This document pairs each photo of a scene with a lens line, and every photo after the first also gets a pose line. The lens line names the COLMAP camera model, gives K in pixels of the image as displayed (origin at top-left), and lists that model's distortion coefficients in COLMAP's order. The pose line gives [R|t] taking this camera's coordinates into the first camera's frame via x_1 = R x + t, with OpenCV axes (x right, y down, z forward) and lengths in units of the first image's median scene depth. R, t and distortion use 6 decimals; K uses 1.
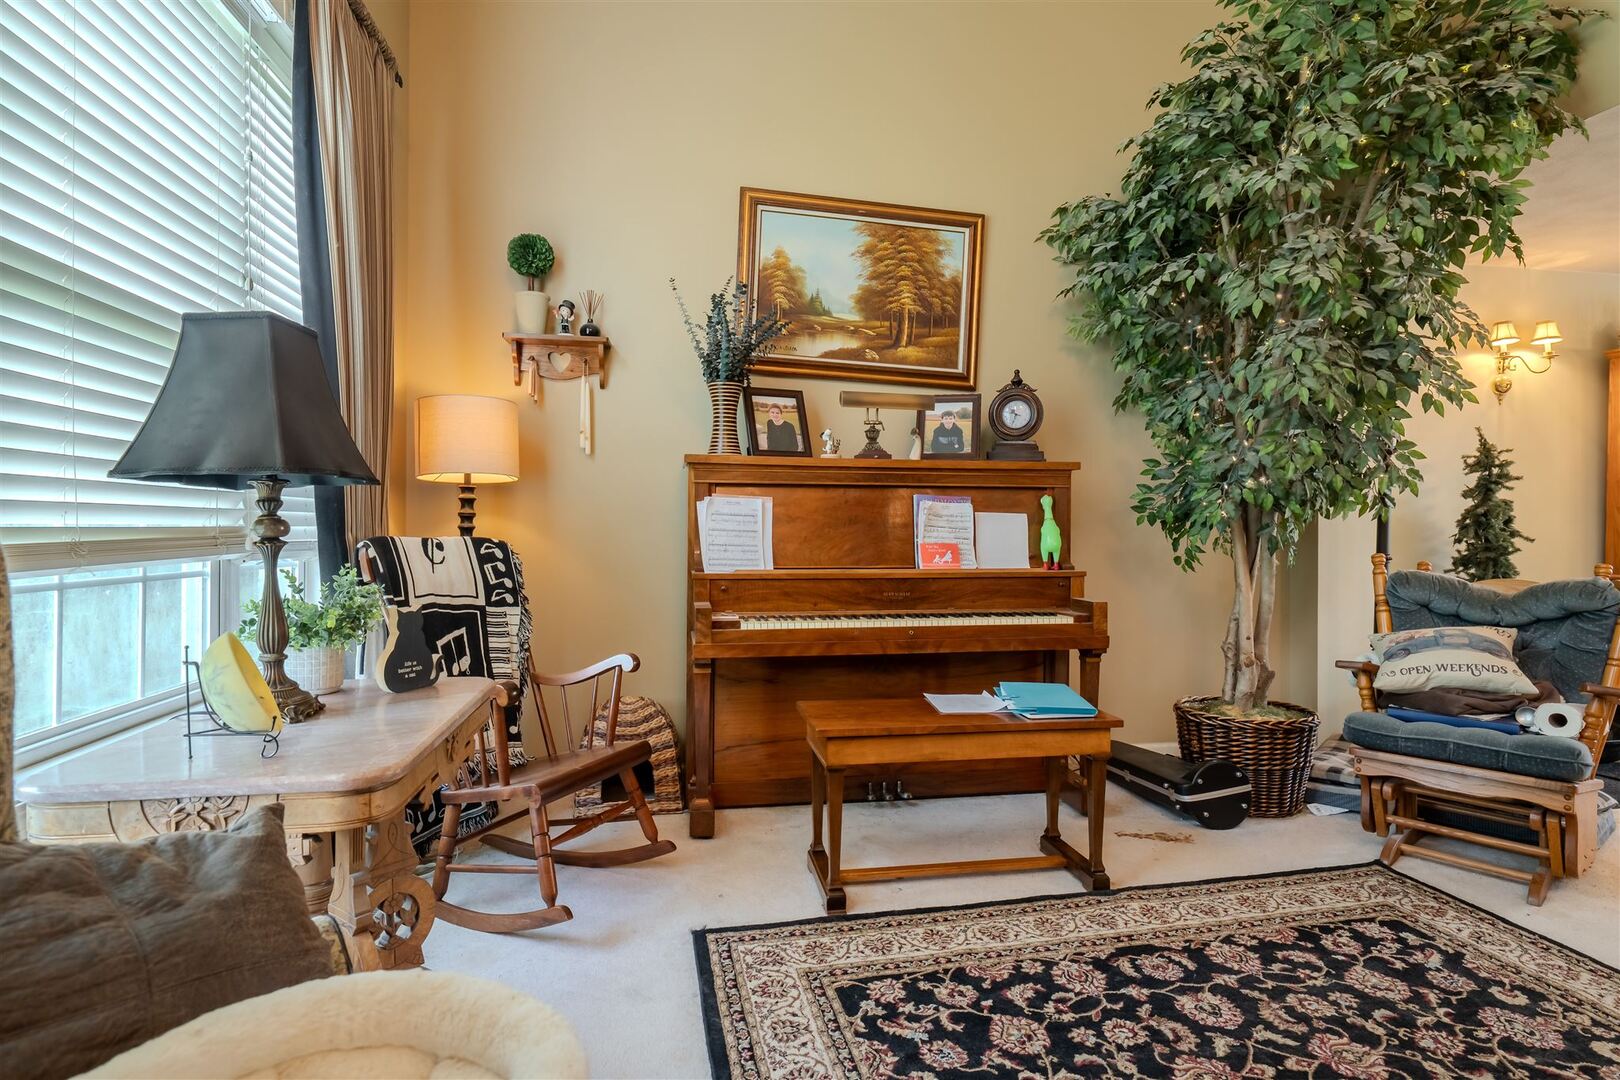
lens RADIAL K [[825.7, 0, 818.3], [0, 825.7, 535.9], [0, 0, 1]] dist [-0.001725, 0.001418]
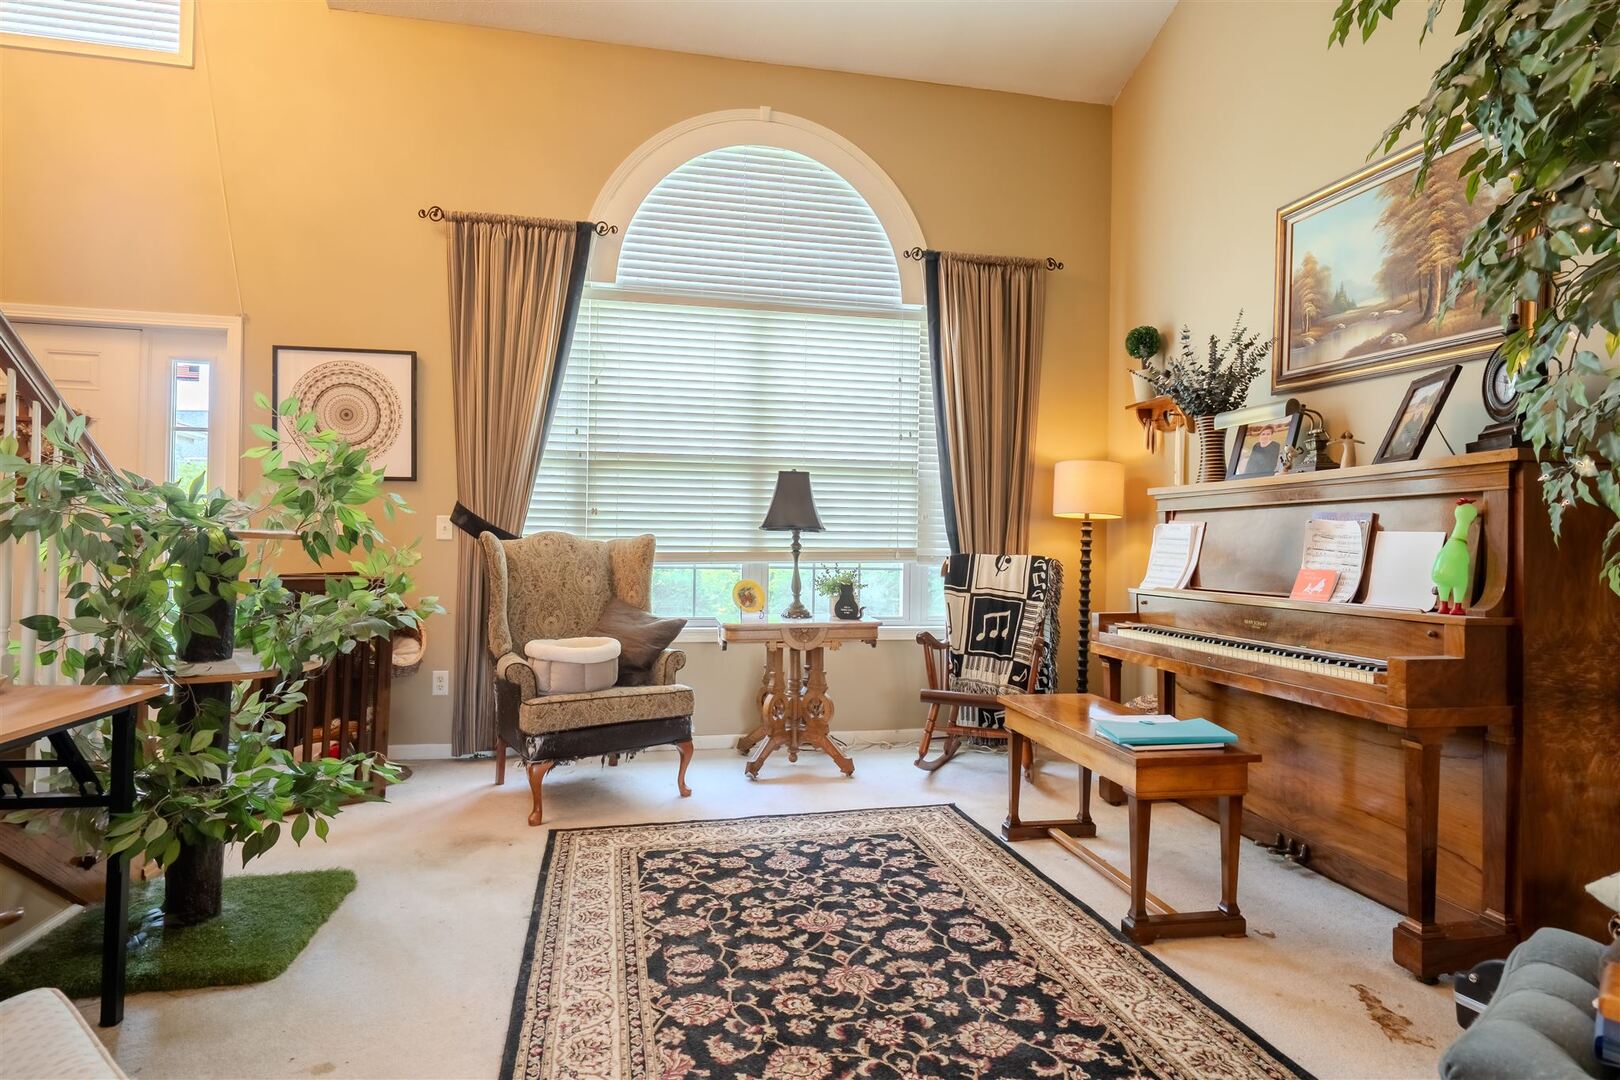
lens RADIAL K [[825.7, 0, 809.0], [0, 825.7, 540.2], [0, 0, 1]] dist [-0.001725, 0.001418]
pose [[0.020152, -0.011103, -0.999735, 1.602455], [-0.020974, 0.999714, -0.011526, -0.001210], [0.999577, 0.021201, 0.019914, 0.769251]]
